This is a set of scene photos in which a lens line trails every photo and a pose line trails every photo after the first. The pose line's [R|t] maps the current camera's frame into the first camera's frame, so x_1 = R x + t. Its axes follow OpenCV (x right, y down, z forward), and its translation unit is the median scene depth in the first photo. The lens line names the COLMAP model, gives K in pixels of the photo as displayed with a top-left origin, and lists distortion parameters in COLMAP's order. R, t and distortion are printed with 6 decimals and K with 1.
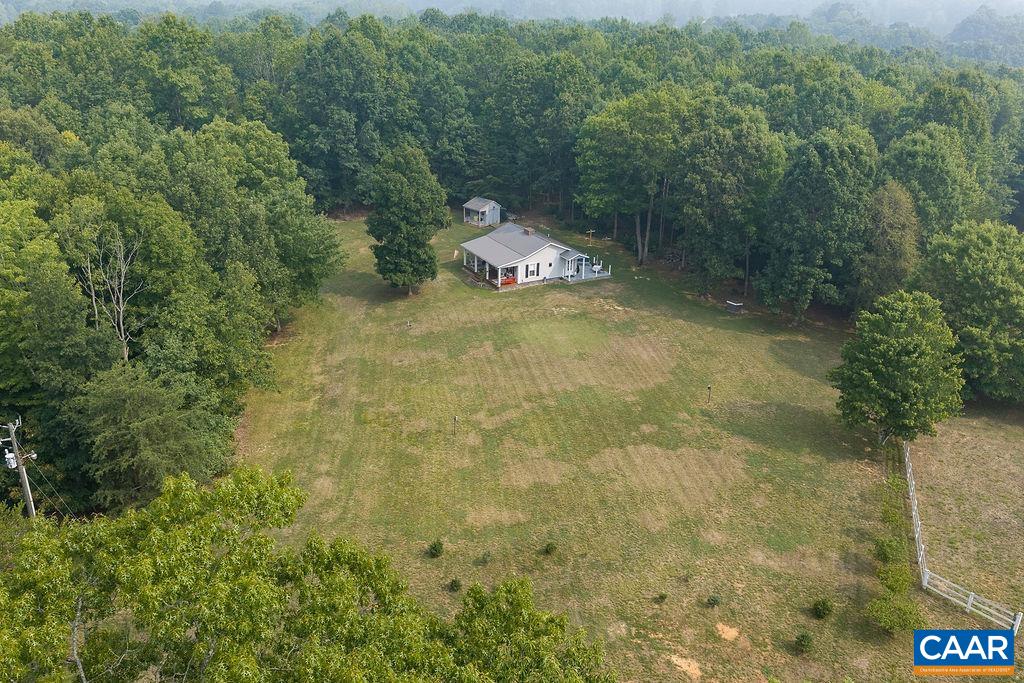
lens RADIAL K [[843.3, 0, 510.5], [0, 843.3, 343.6], [0, 0, 1]] dist [0.005401, -0.007742]
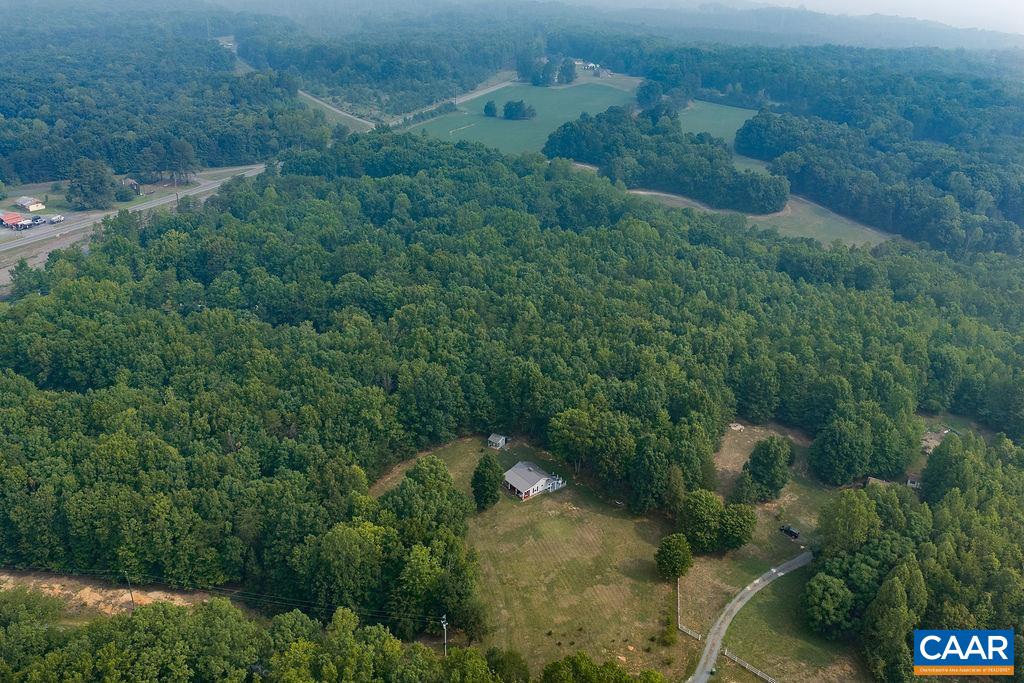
lens RADIAL K [[843.3, 0, 505.5], [0, 843.3, 340.7], [0, 0, 1]] dist [0.005401, -0.007742]
pose [[0.984518, -0.067675, 0.161692, -0.610171], [0.058598, 0.996461, 0.060268, -0.965530], [-0.165198, -0.049861, 0.984999, -1.926892]]
